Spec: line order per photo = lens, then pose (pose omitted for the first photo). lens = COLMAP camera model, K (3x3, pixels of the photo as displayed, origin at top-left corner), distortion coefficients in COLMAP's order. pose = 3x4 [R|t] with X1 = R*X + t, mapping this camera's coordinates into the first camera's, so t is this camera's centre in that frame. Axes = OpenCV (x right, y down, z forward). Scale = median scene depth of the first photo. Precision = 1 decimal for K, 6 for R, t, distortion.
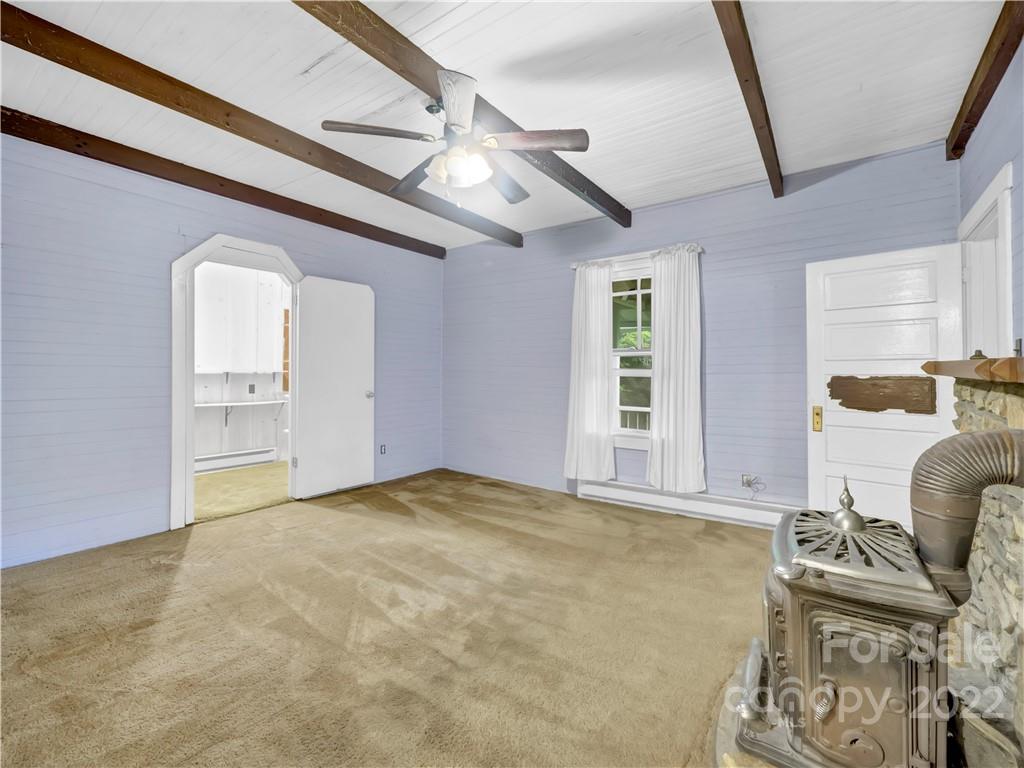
lens RADIAL K [[445.9, 0, 503.0], [0, 445.9, 366.7], [0, 0, 1]] dist [-0.007997, 0.001416]
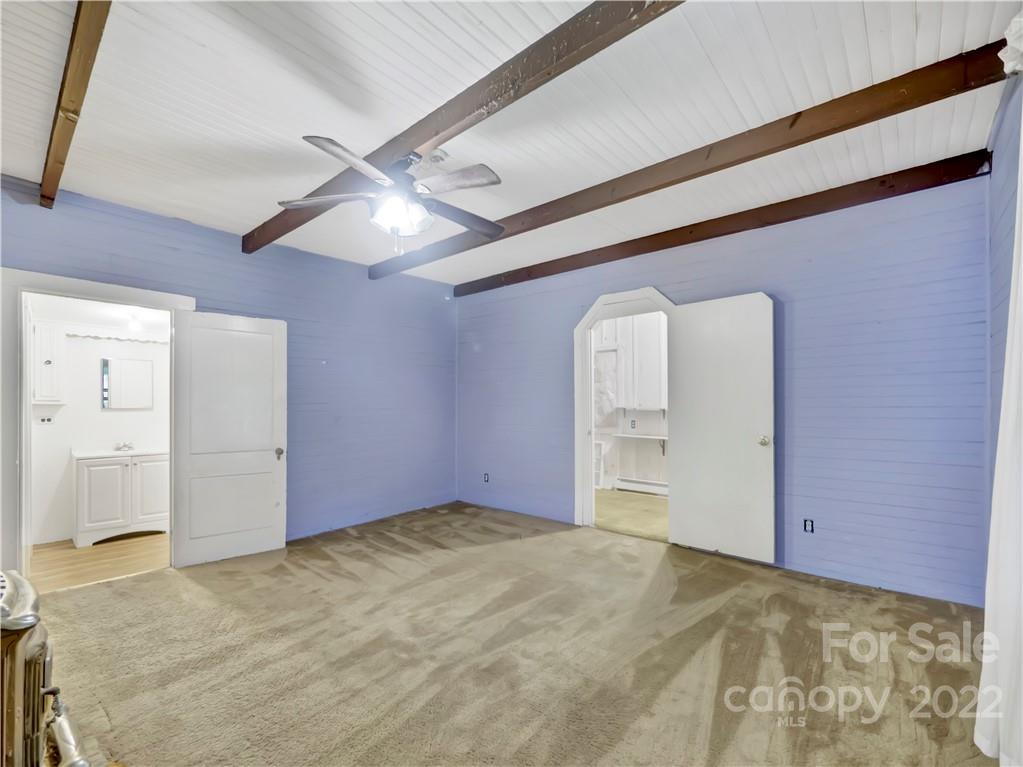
lens RADIAL K [[445.5, 0, 510.7], [0, 445.5, 404.4], [0, 0, 1]] dist [-0.007997, 0.001416]
pose [[-0.066412, -0.007008, -0.997768, 0.564121], [0.007501, 0.999944, -0.007522, 0.006180], [0.997764, -0.007983, -0.066356, 0.789568]]
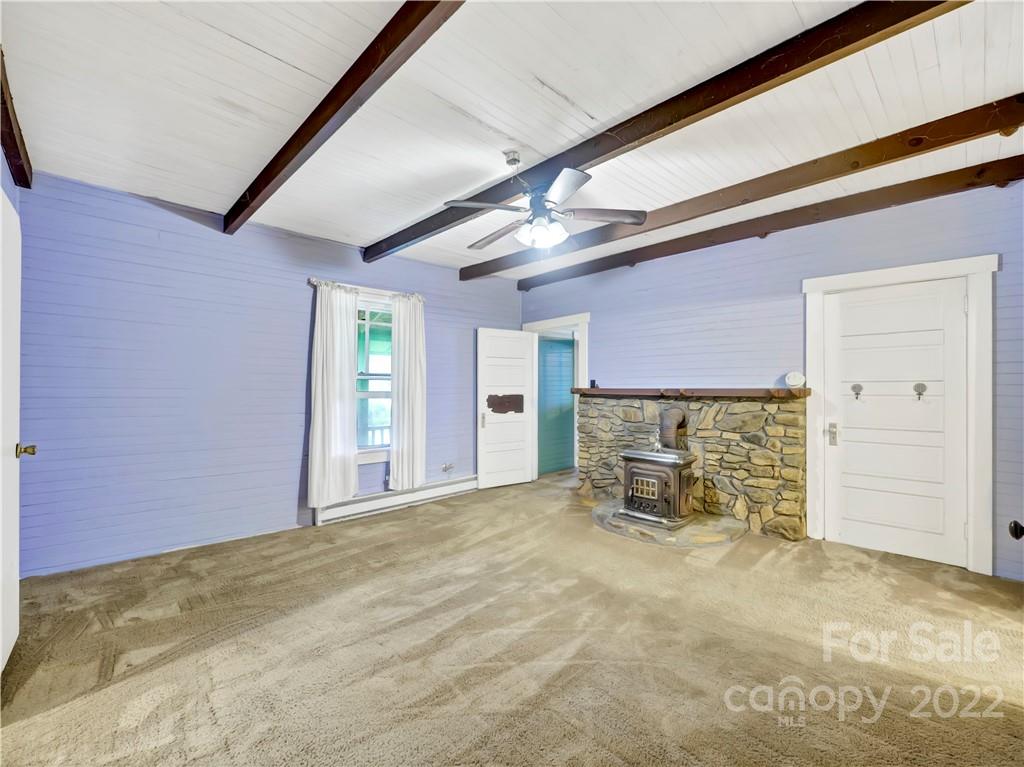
lens RADIAL K [[445.9, 0, 507.6], [0, 445.9, 389.2], [0, 0, 1]] dist [-0.007997, 0.001416]
pose [[0.165666, 0.001879, 0.986180, -0.837374], [-0.004524, 0.999989, -0.001145, -0.000192], [-0.986172, -0.004272, 0.165672, 0.536261]]
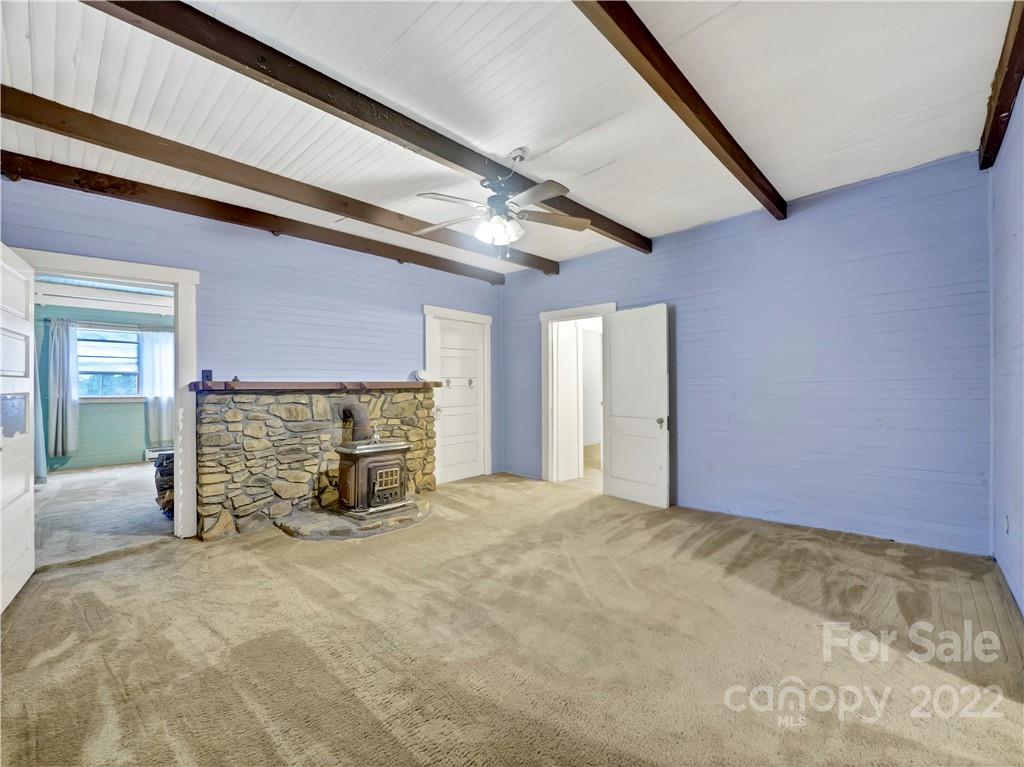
lens RADIAL K [[445.9, 0, 518.1], [0, 445.9, 384.5], [0, 0, 1]] dist [-0.007997, 0.001416]
pose [[-0.995031, 0.010010, 0.099066, -0.195728], [0.009729, 0.999947, -0.003319, 0.009195], [-0.099094, -0.002339, -0.995075, 1.385818]]
